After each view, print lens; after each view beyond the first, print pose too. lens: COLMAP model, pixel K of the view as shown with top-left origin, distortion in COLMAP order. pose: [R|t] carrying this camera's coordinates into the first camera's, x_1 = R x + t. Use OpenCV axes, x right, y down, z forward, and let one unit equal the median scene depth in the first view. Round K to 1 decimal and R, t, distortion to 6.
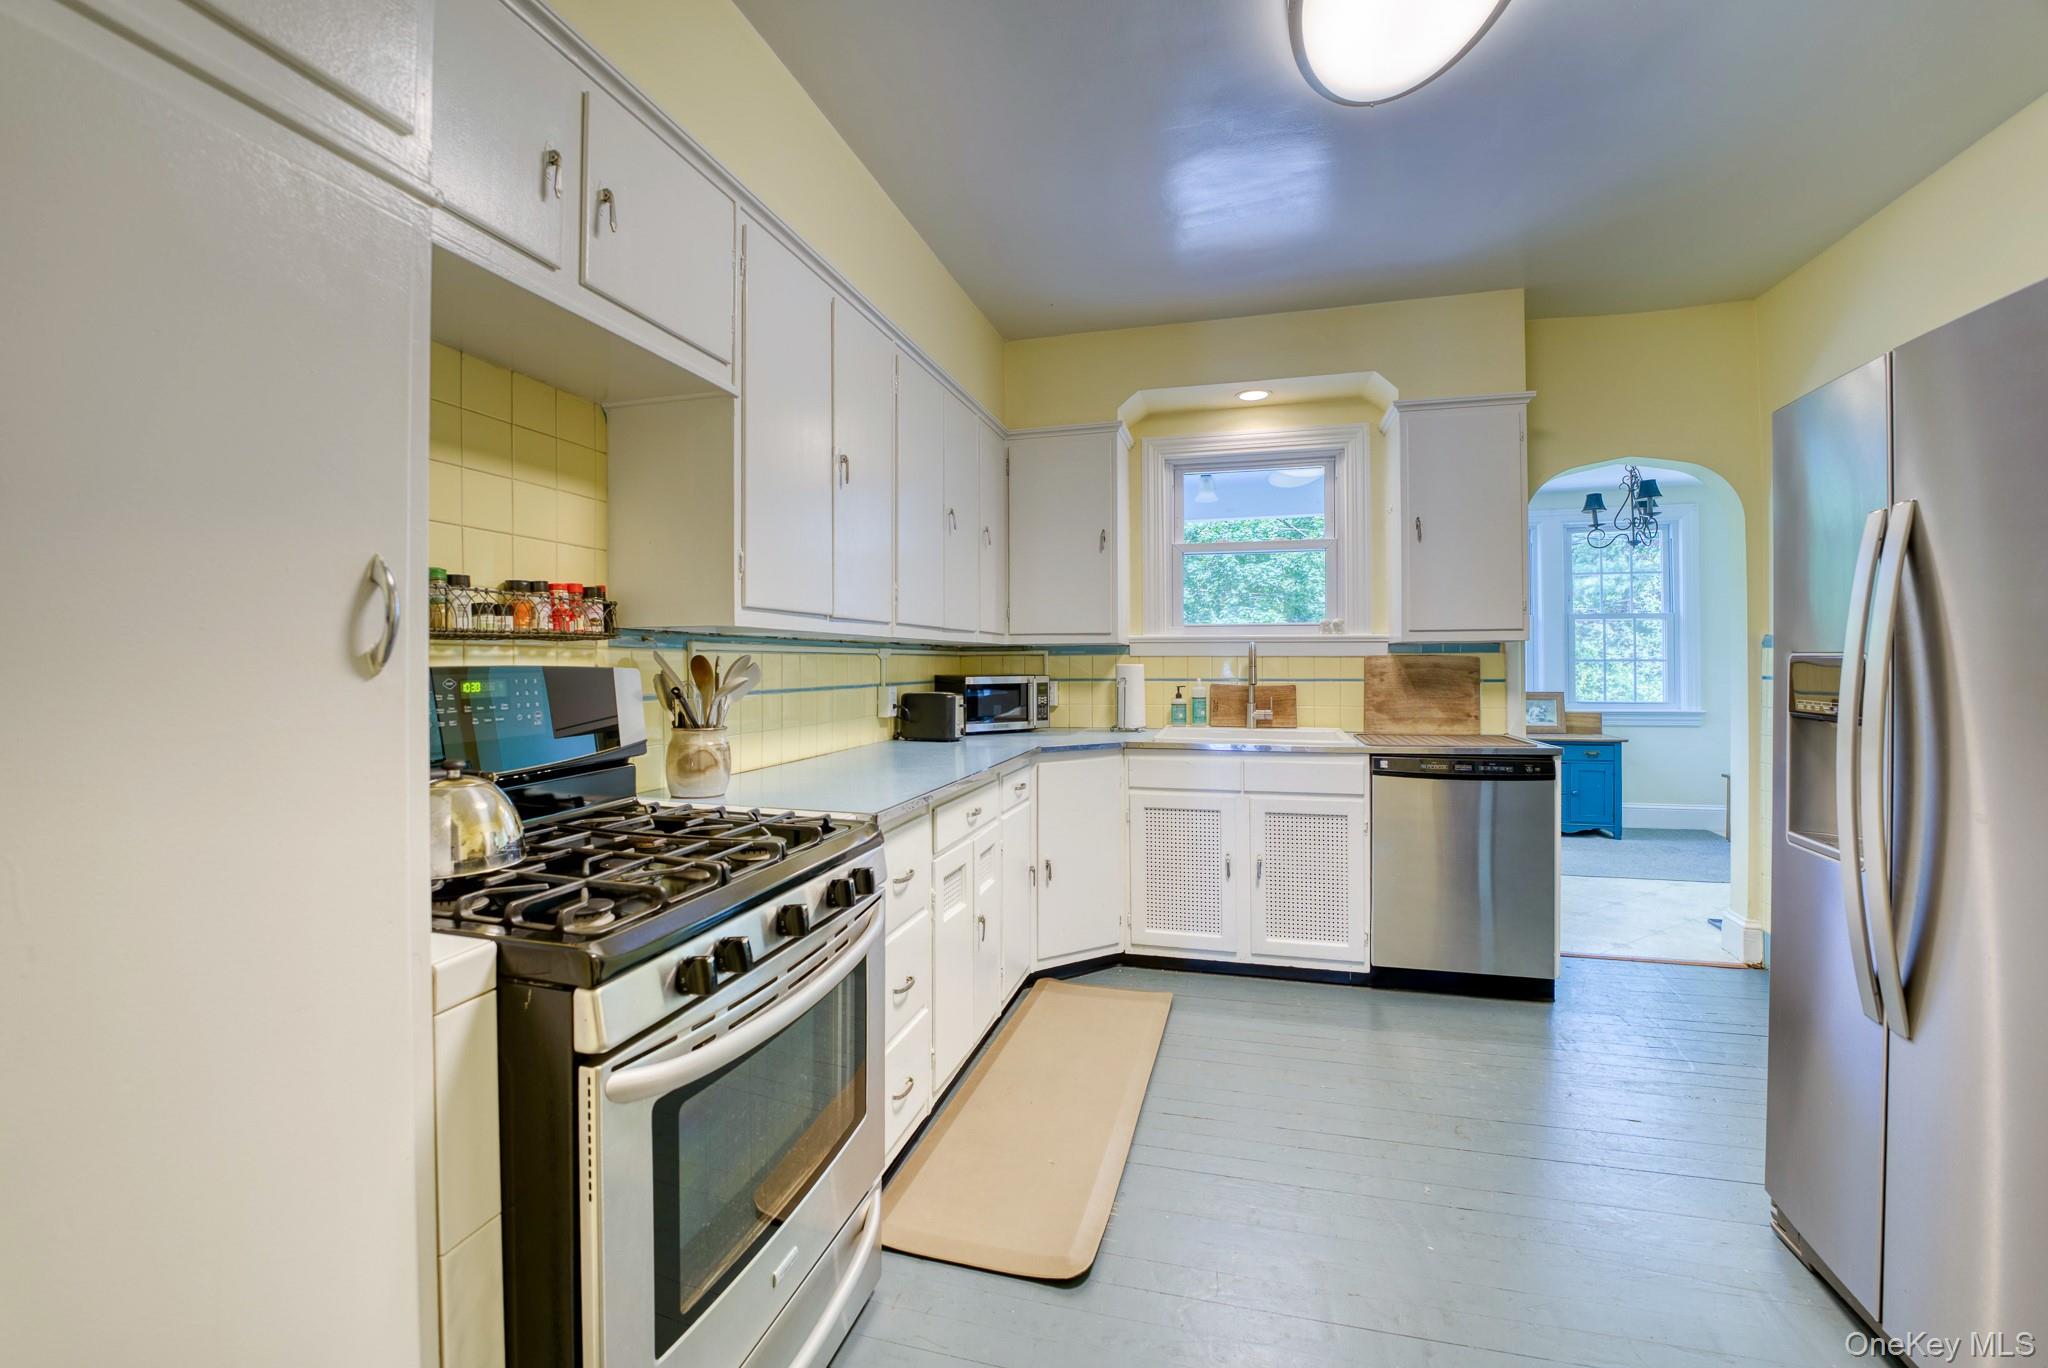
lens RADIAL K [[845.1, 0, 1021.5], [0, 845.1, 670.5], [0, 0, 1]] dist [-0.026105, 0.002675]
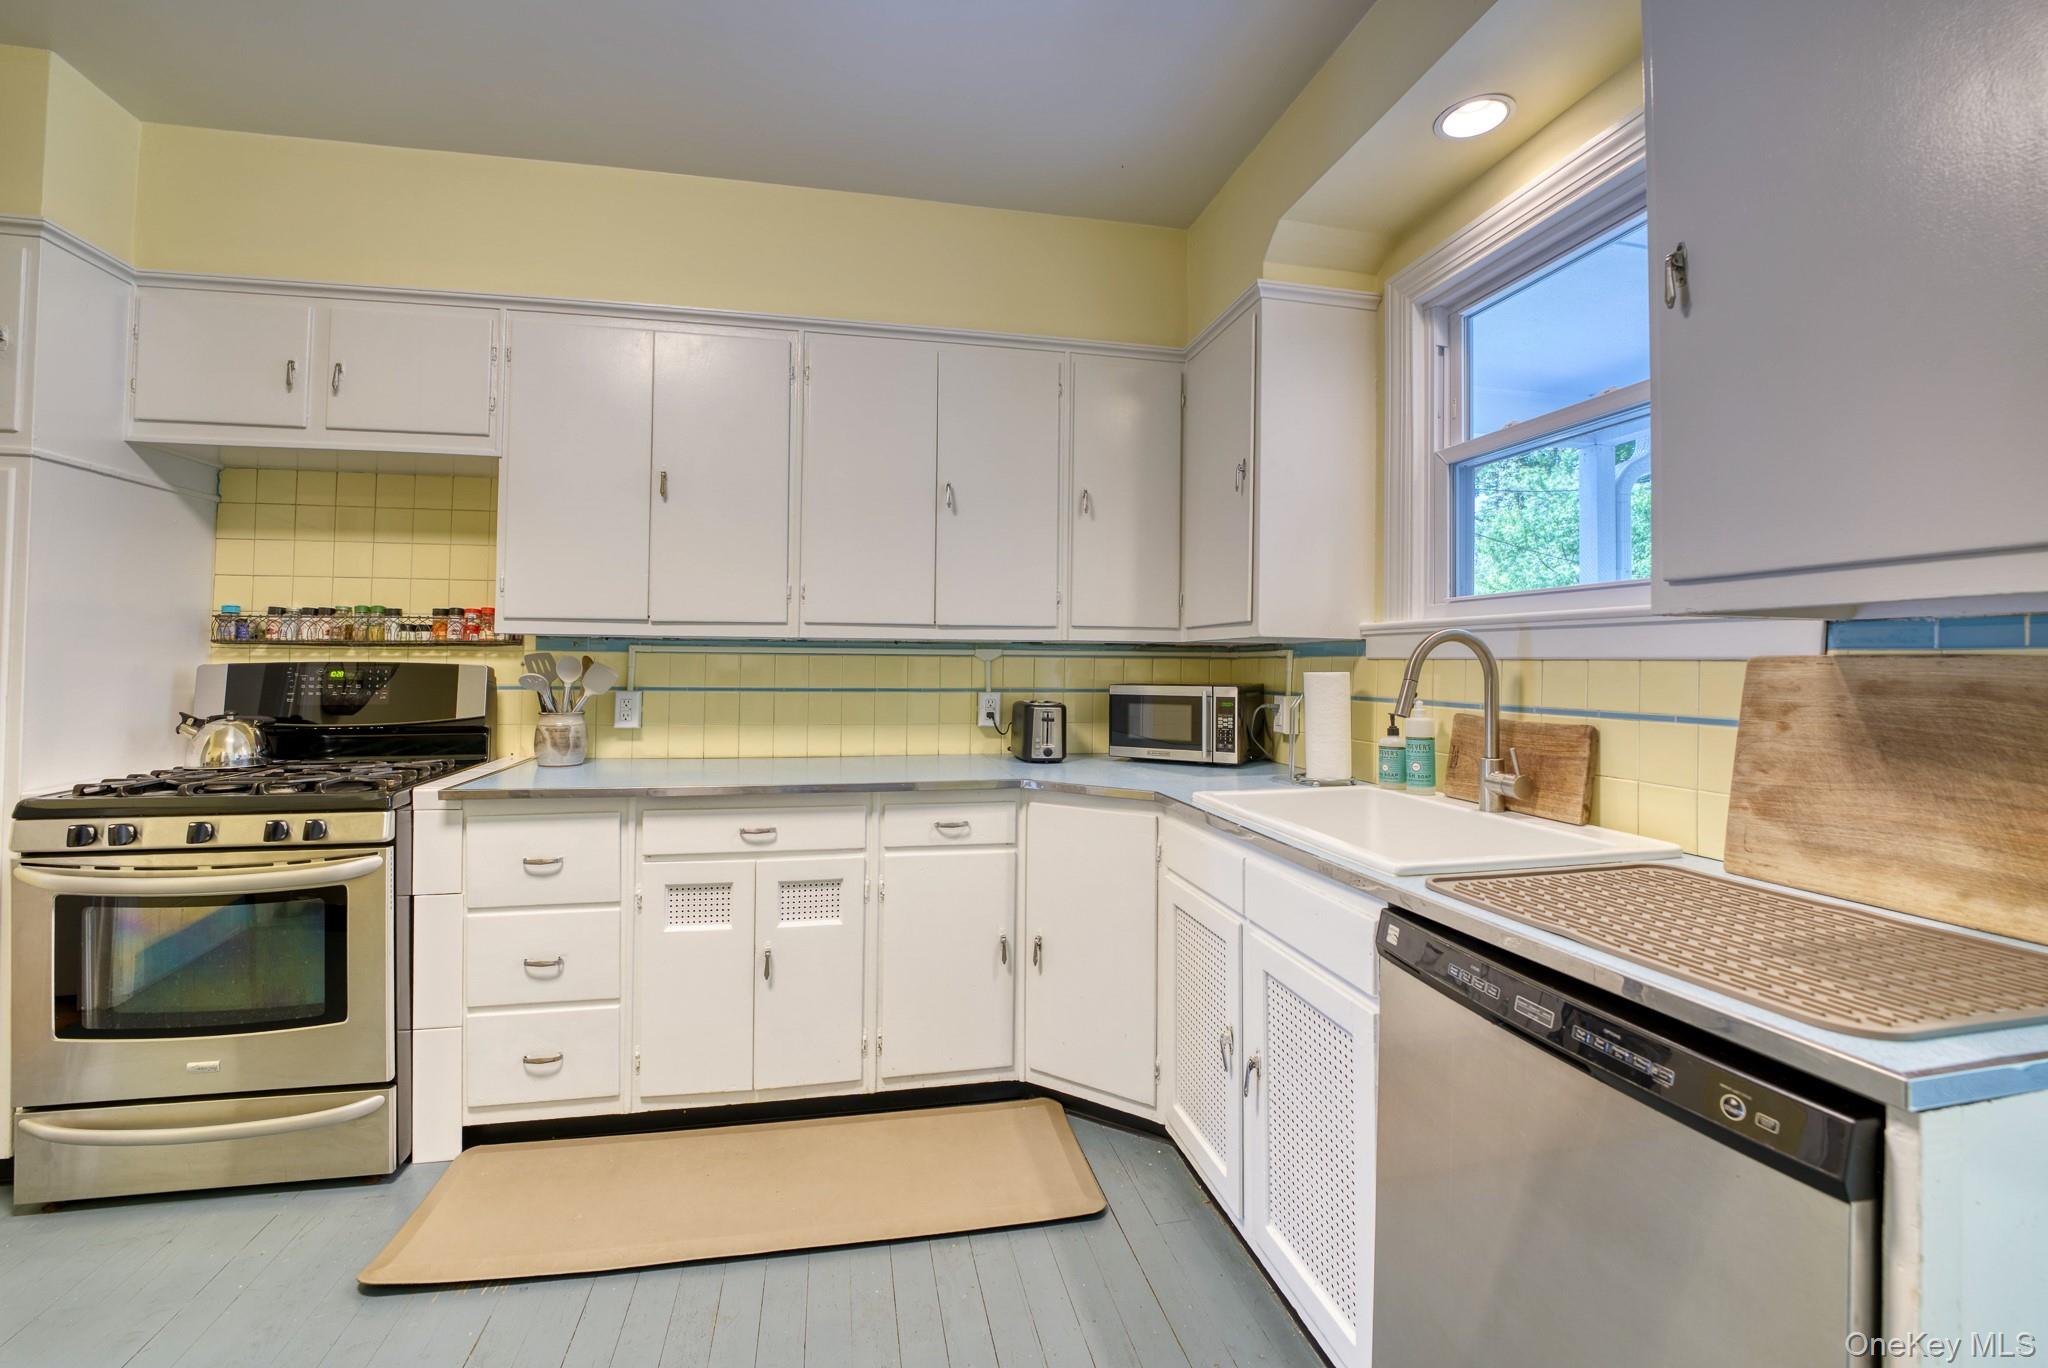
lens RADIAL K [[845.1, 0, 1007.9], [0, 845.1, 653.4], [0, 0, 1]] dist [-0.026105, 0.002675]
pose [[0.456675, -0.005001, -0.889620, 0.622658], [-0.017583, 0.999738, -0.014645, -0.008915], [0.889460, 0.022330, 0.456467, 0.594335]]
